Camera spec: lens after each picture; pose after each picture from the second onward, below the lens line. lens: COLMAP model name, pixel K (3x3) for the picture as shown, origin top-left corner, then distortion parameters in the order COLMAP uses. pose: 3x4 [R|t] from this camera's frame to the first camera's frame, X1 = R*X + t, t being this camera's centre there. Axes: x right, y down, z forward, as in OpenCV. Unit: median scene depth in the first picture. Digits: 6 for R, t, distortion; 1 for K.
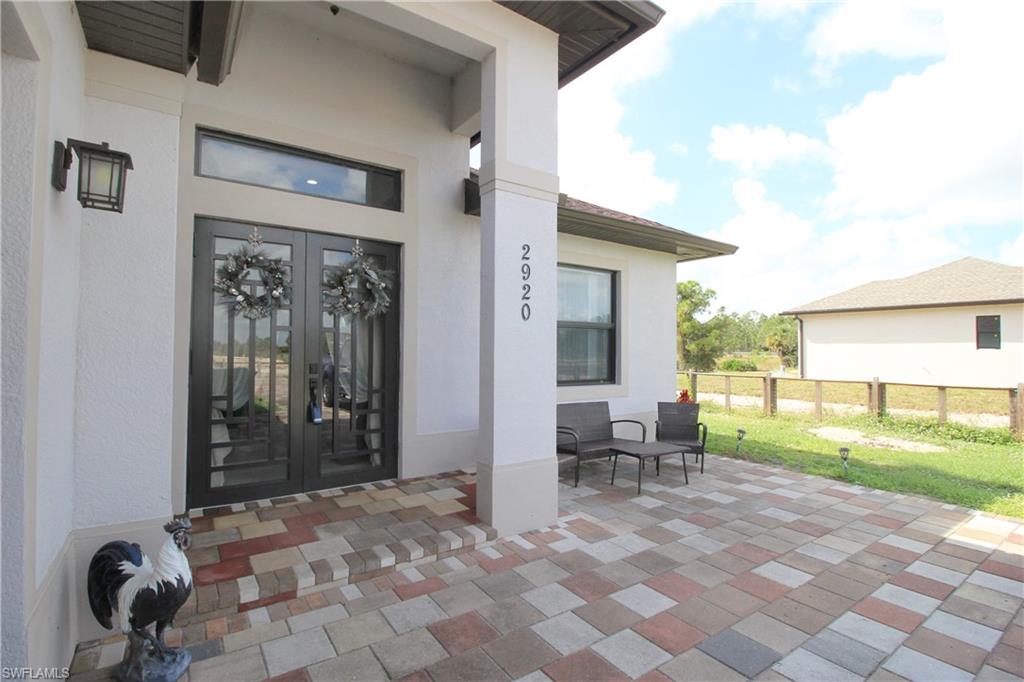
lens RADIAL K [[476.1, 0, 513.8], [0, 476.1, 338.4], [0, 0, 1]] dist [-0.000451, -0.012381]
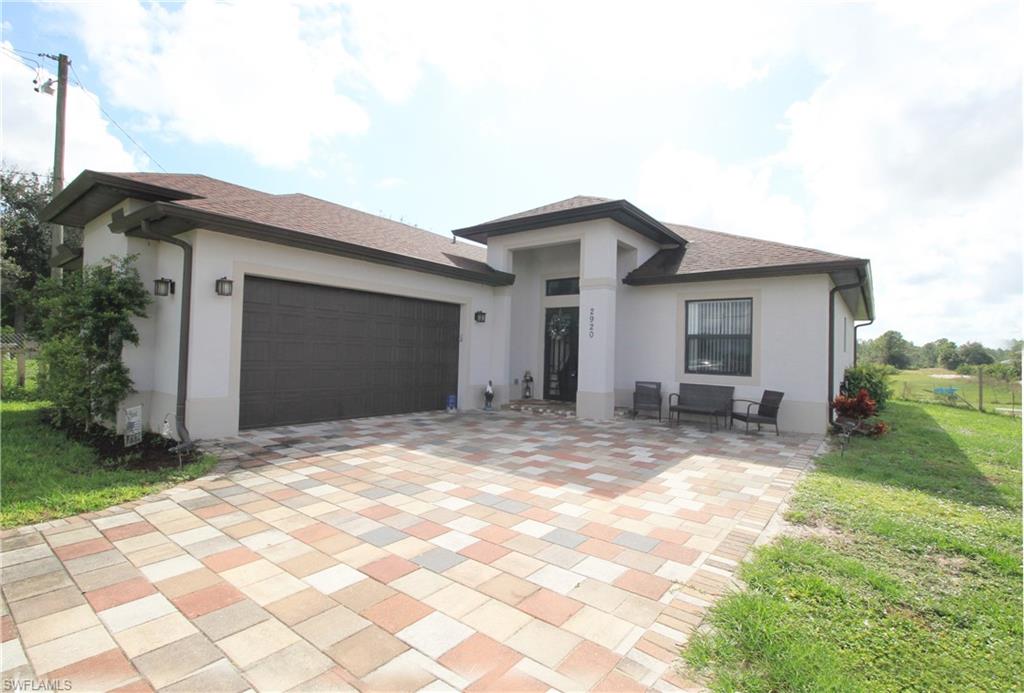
lens RADIAL K [[482.1, 0, 516.9], [0, 482.1, 345.3], [0, 0, 1]] dist [-0.001766, -0.014025]
pose [[0.304760, -0.011316, -0.952362, 2.251247], [0.001274, 0.999933, -0.011473, 0.030150], [0.952428, 0.002283, 0.304754, -0.171564]]
